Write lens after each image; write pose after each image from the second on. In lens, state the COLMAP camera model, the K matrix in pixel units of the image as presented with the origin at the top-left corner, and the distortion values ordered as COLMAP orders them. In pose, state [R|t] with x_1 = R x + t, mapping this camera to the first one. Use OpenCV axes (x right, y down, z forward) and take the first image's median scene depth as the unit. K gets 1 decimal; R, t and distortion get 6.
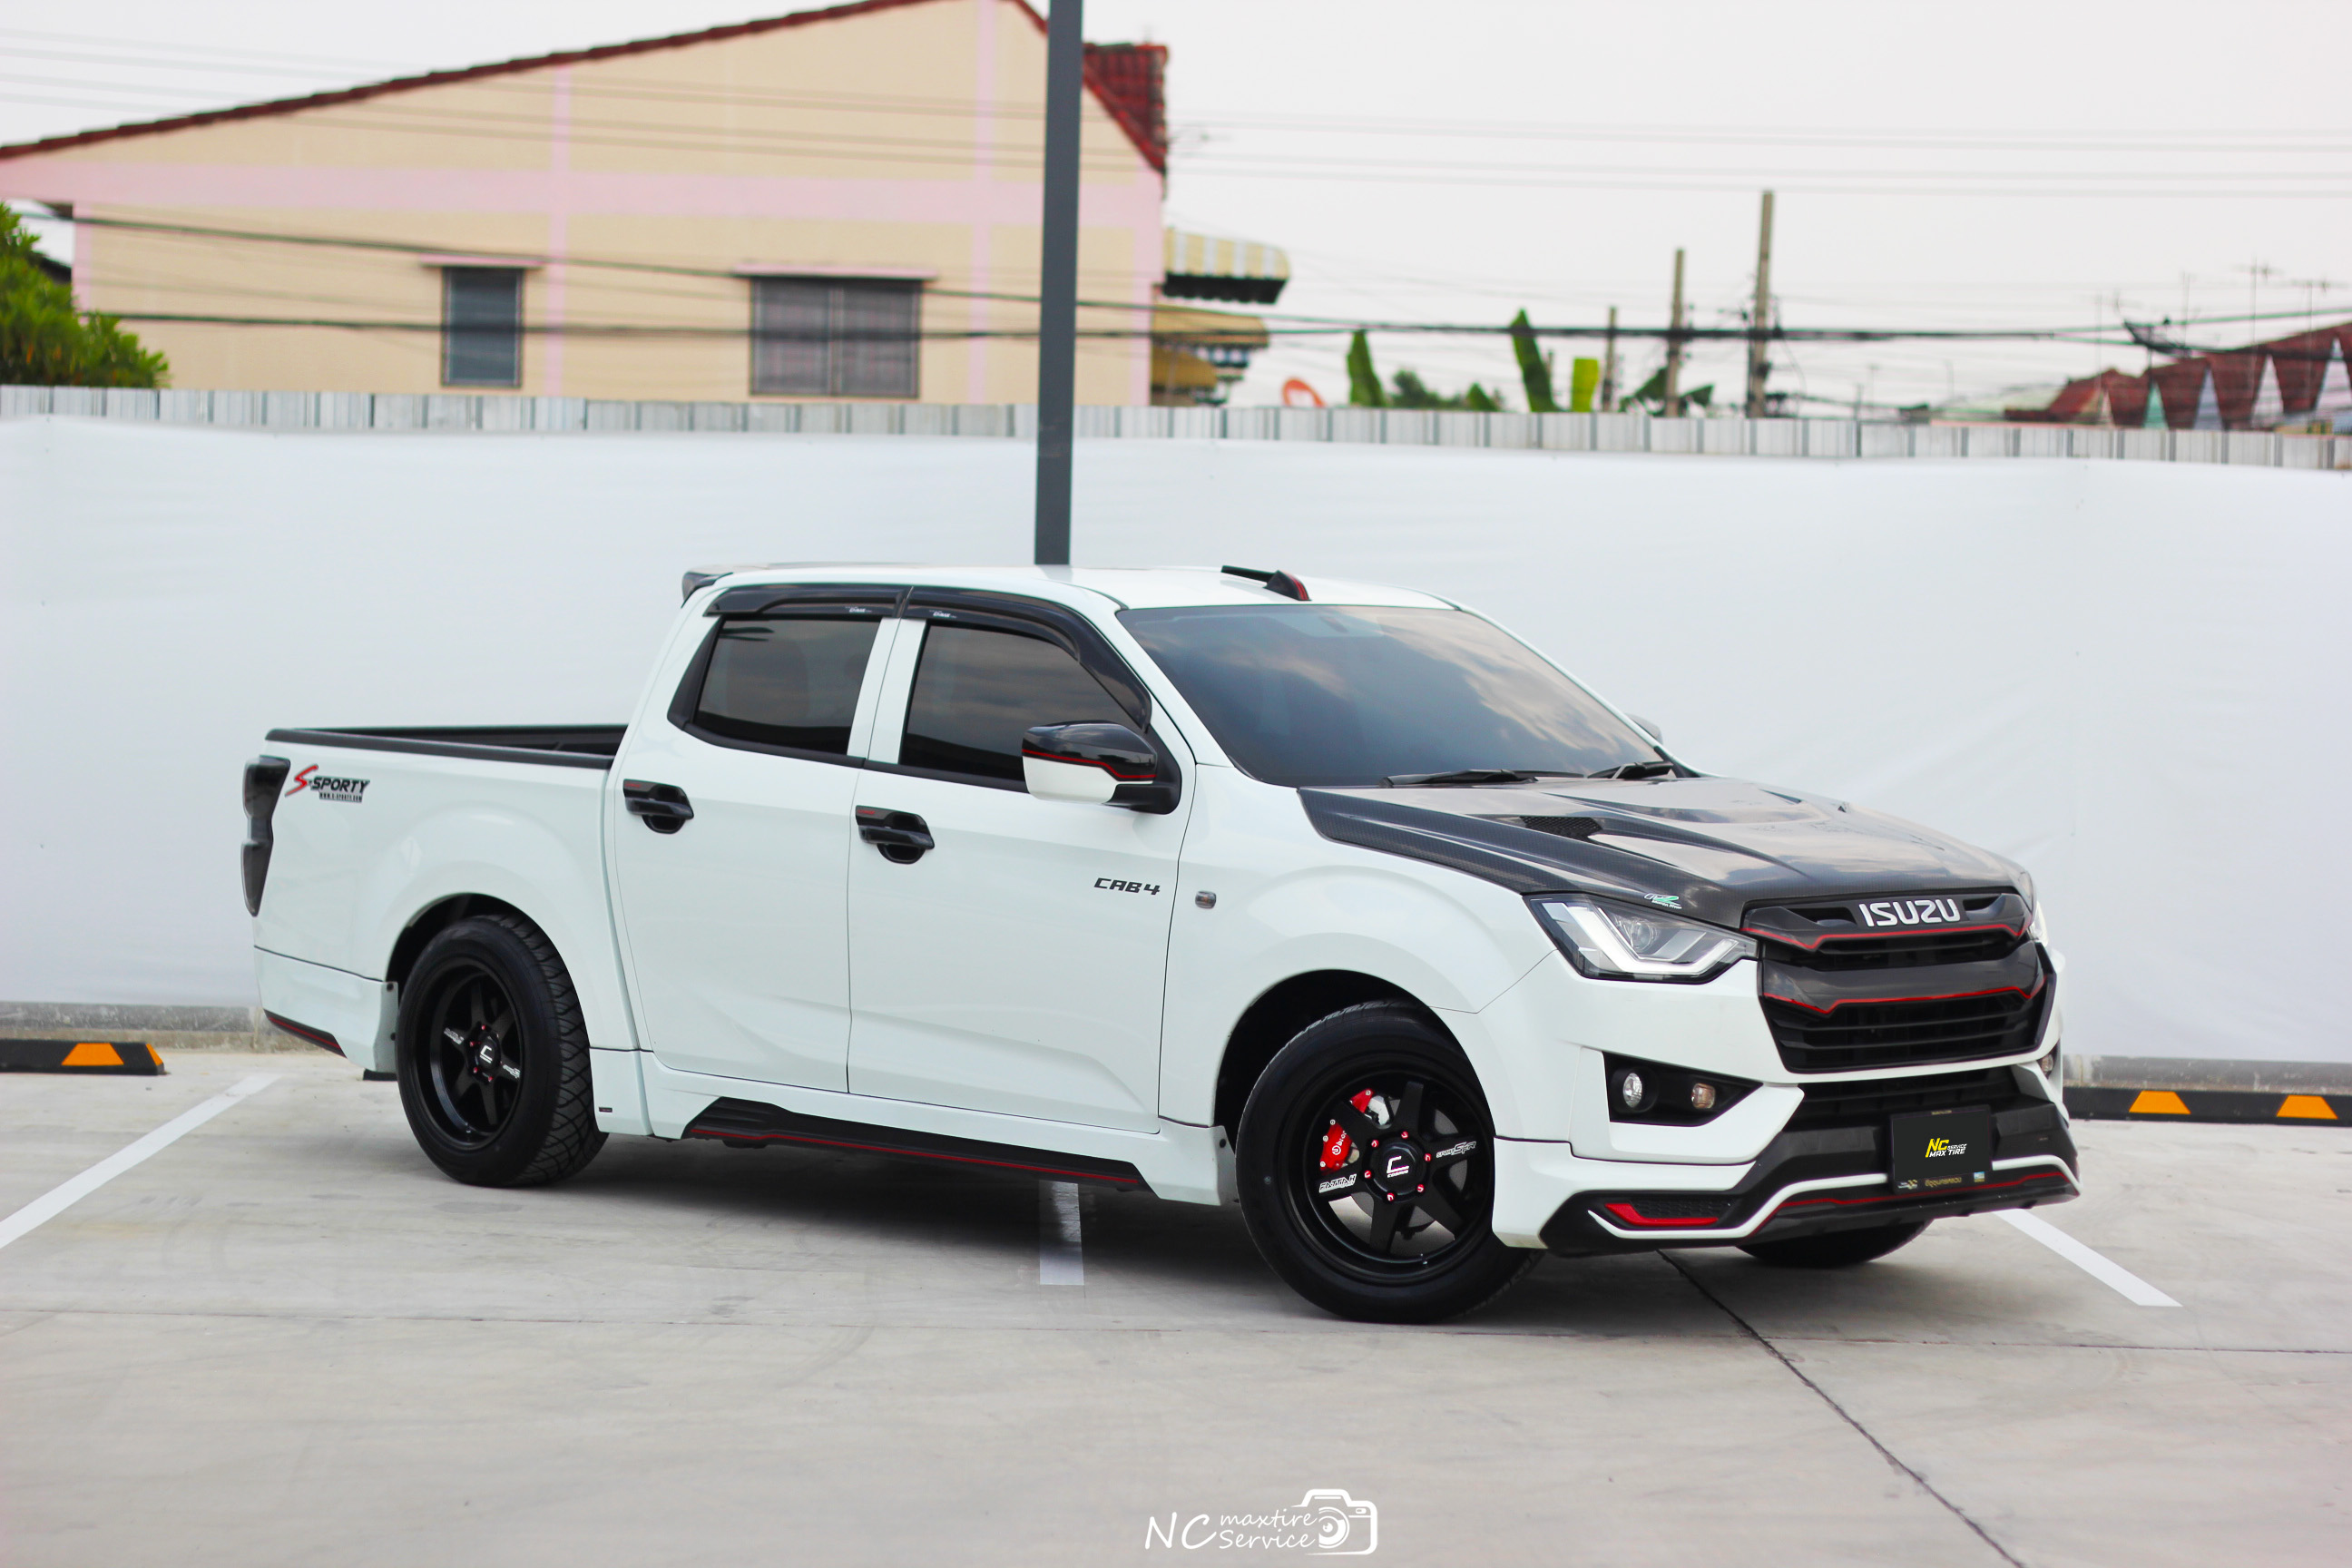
lens RADIAL K [[5426.5, 0, 1127.0], [0, 5426.5, 782.8], [0, 0, 1]] dist [-0.063434, -0.479073]
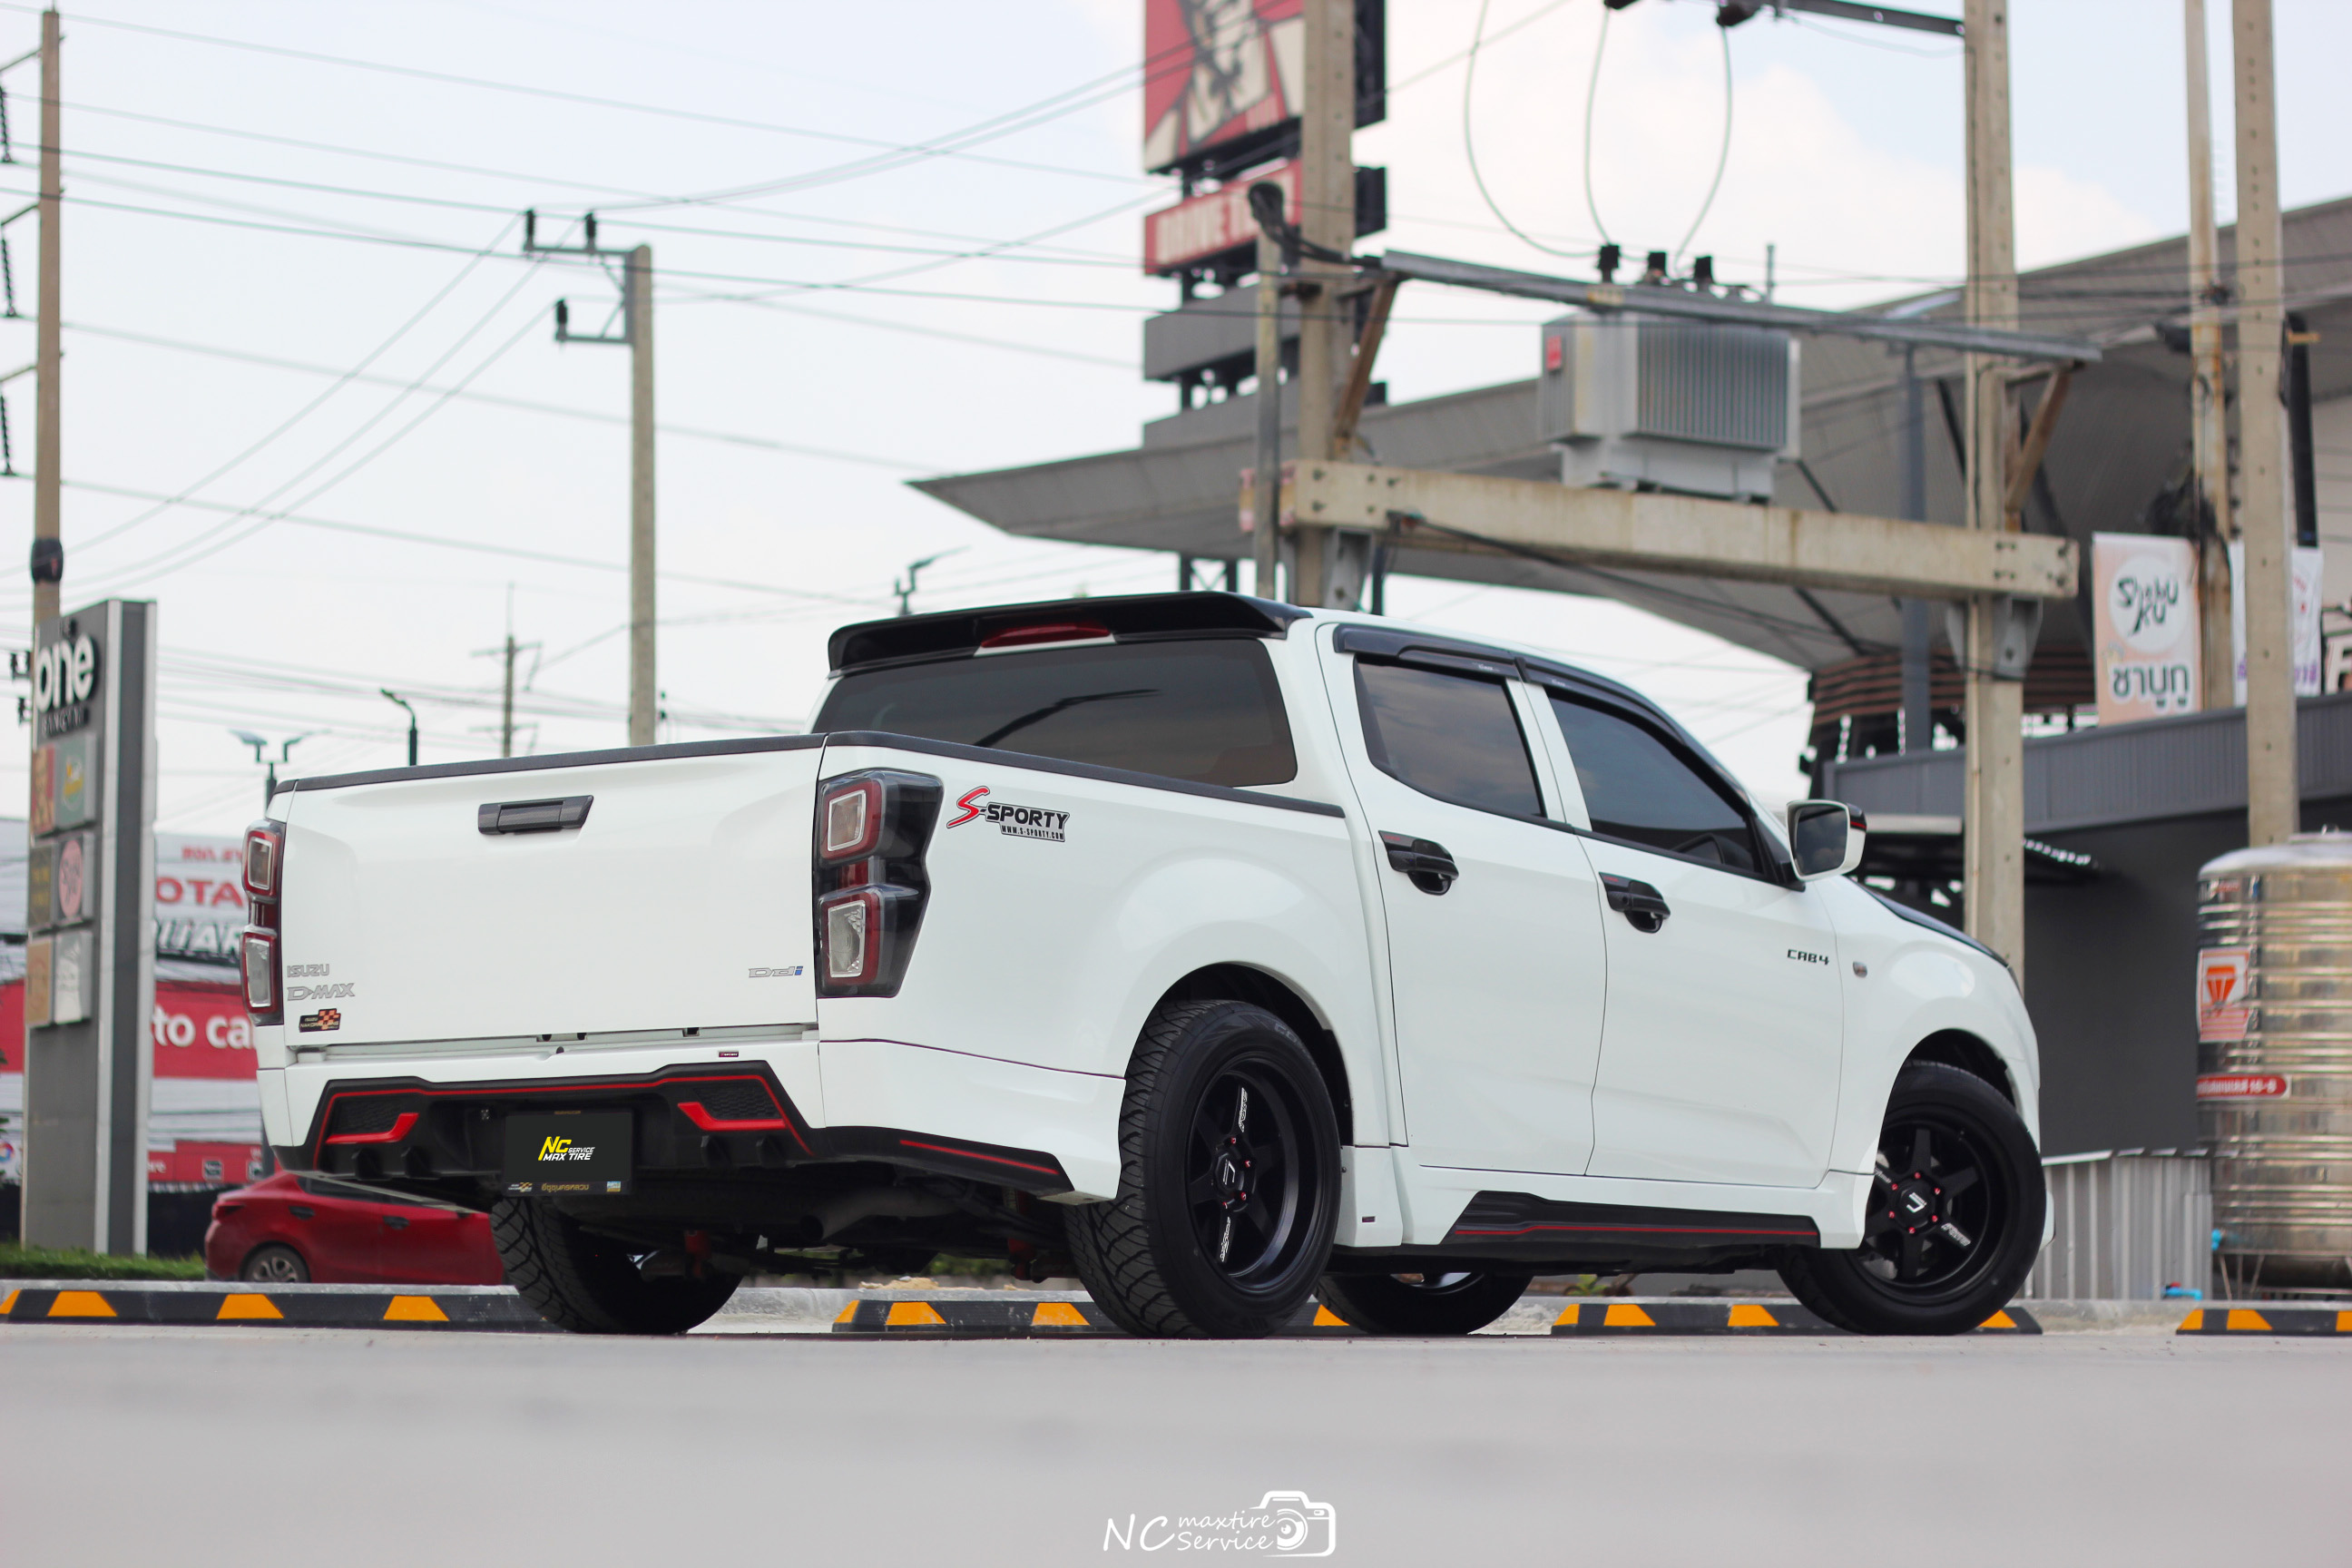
lens RADIAL K [[5426.5, 0, 1127.0], [0, 5426.5, 782.8], [0, 0, 1]] dist [-0.063434, -0.479073]
pose [[-0.178036, 0.085486, 0.980304, -1.067569], [0.037265, 0.996090, -0.080095, 0.067898], [-0.983318, 0.022271, -0.180526, 1.370693]]
